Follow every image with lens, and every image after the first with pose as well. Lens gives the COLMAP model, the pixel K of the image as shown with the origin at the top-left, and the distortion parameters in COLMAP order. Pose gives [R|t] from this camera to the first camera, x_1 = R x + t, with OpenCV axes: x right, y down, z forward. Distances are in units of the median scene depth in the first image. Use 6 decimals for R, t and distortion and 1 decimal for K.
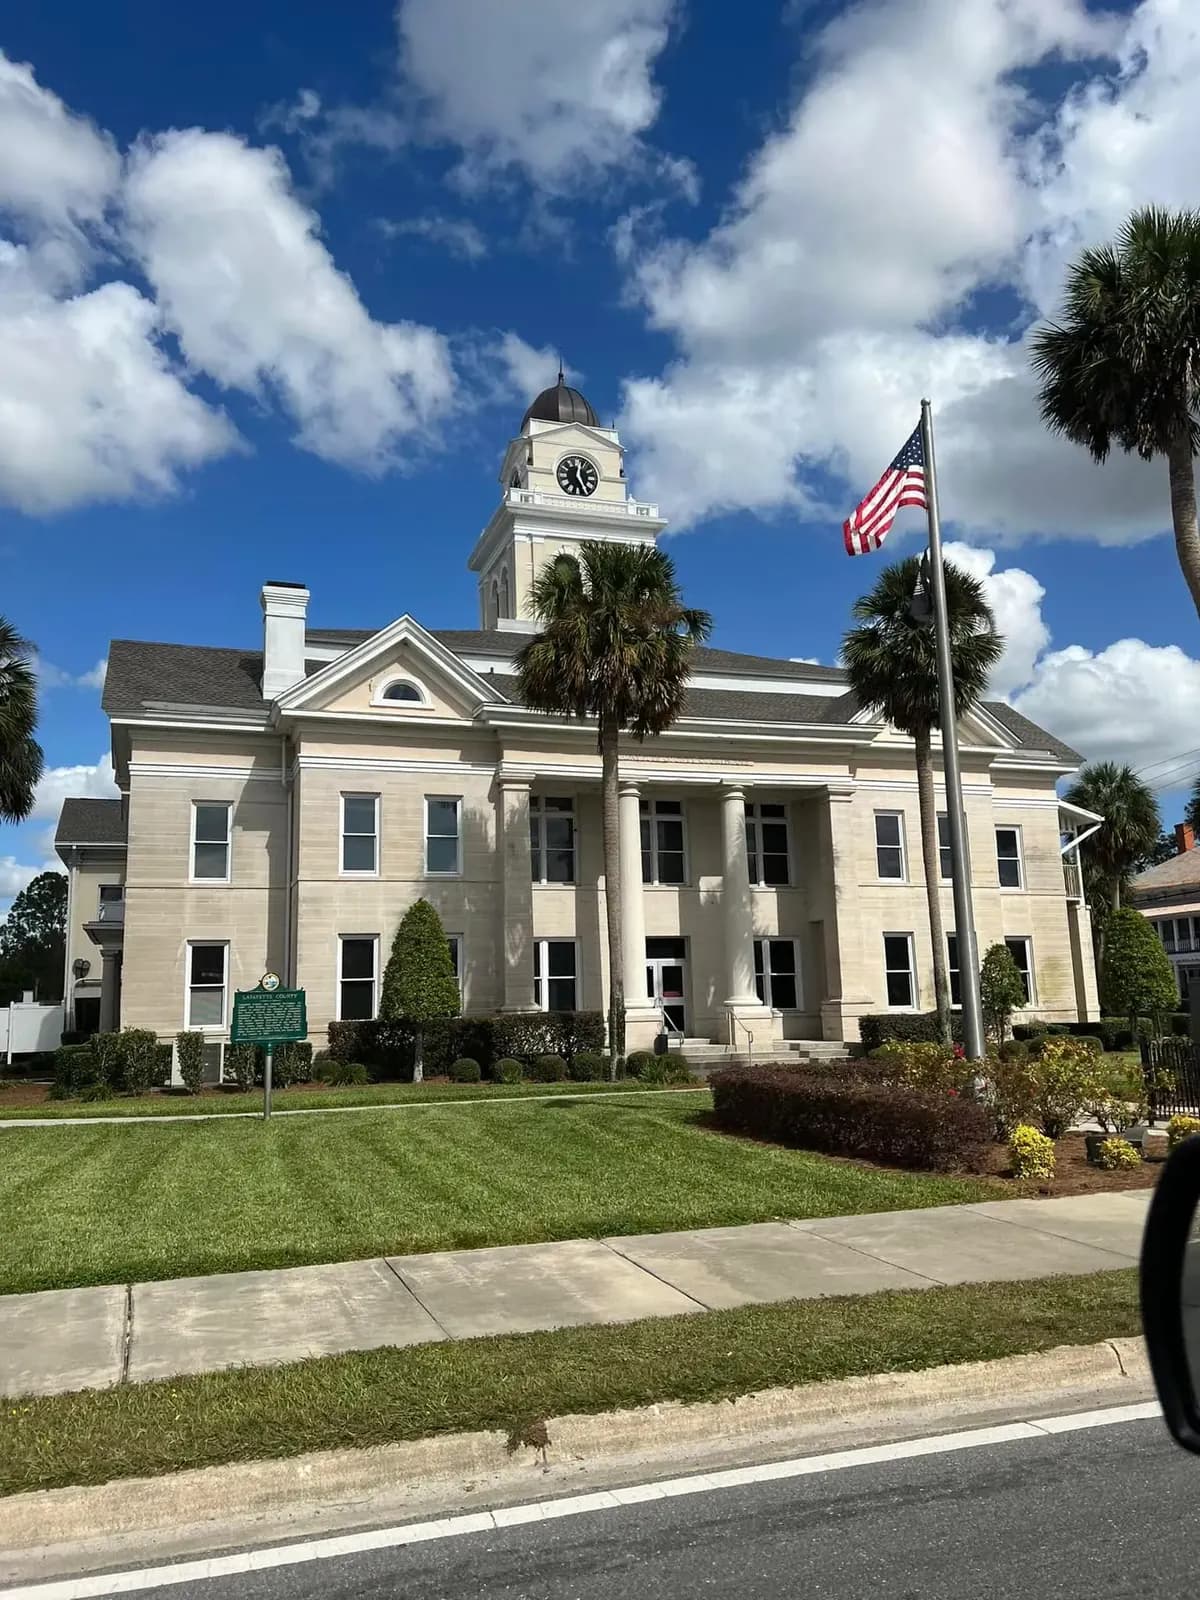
lens RADIAL K [[1116.4, 0, 688.7], [0, 1116.4, 813.2], [0, 0, 1]] dist [0.073149, -0.074324]
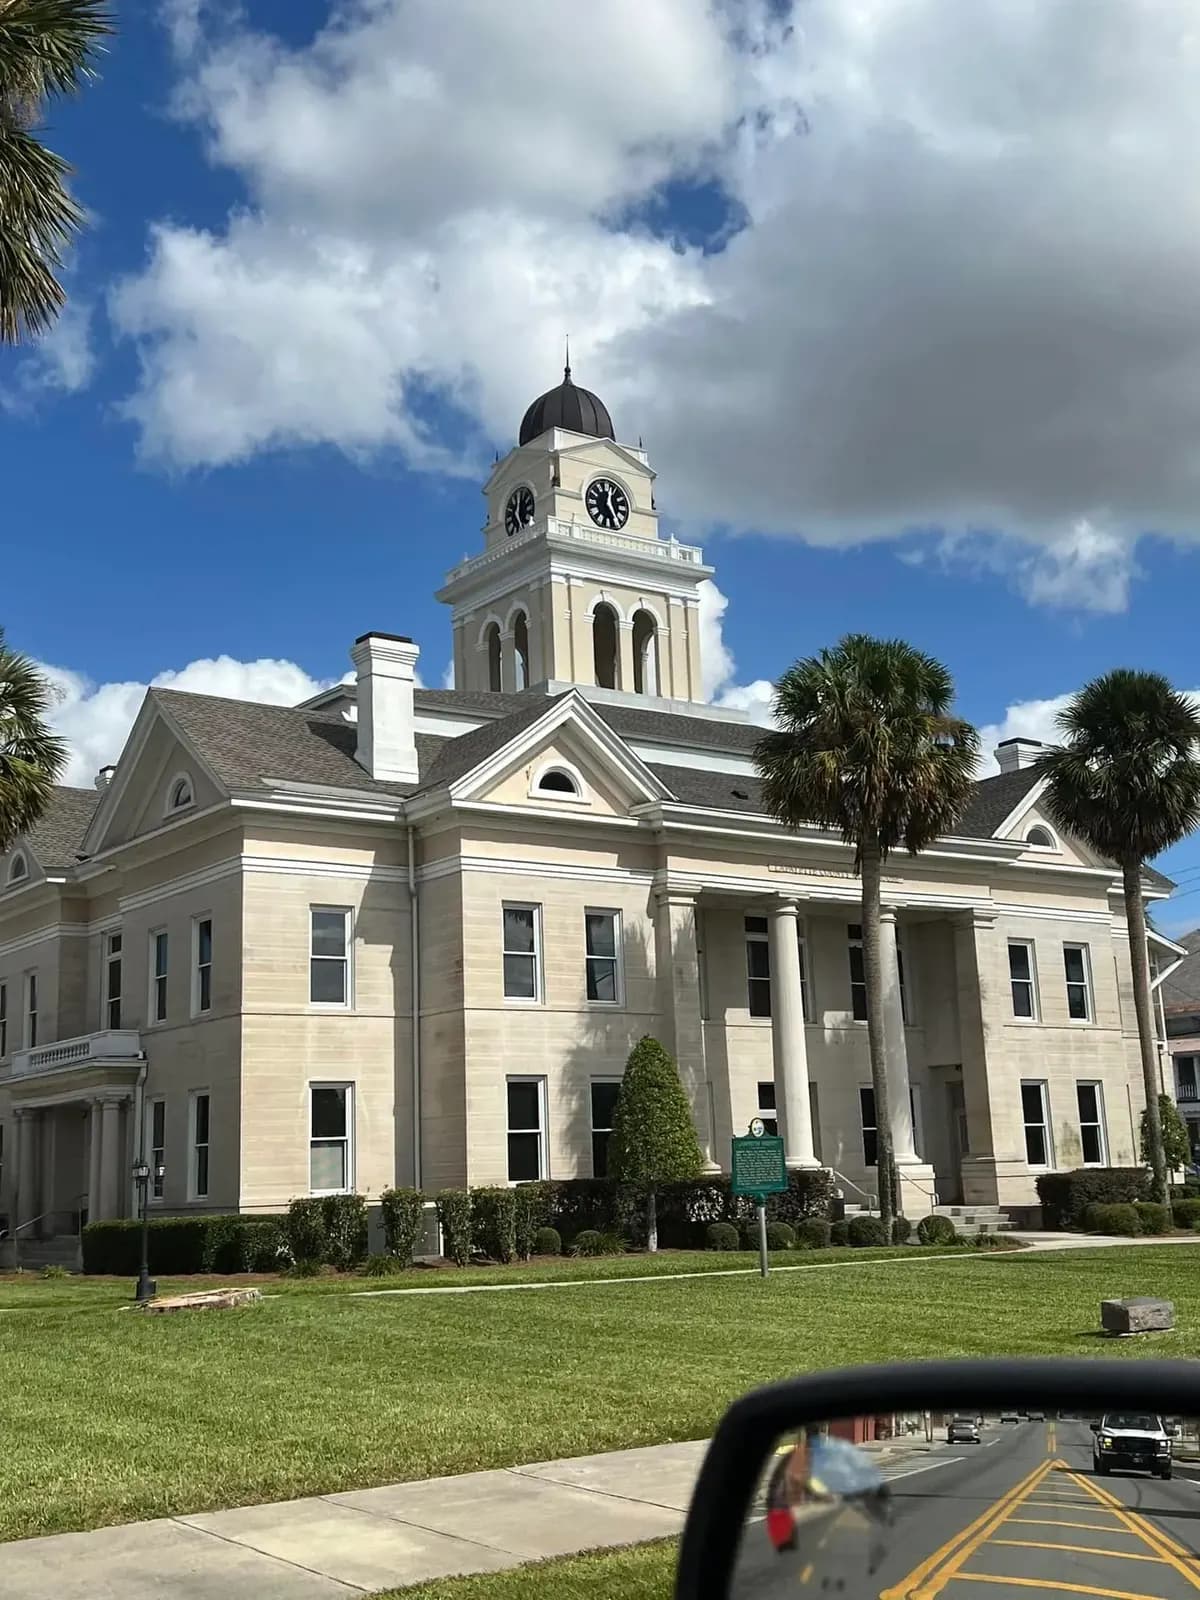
lens RADIAL K [[1777.5, 0, 600.0], [0, 1777.5, 800.0], [0, 0, 1]] dist [0.080602, 0.010923]
pose [[0.953786, 0.052198, 0.295918, -0.555947], [-0.035779, 0.997519, -0.060635, -0.014430], [-0.298349, 0.047245, 0.953287, -0.236657]]
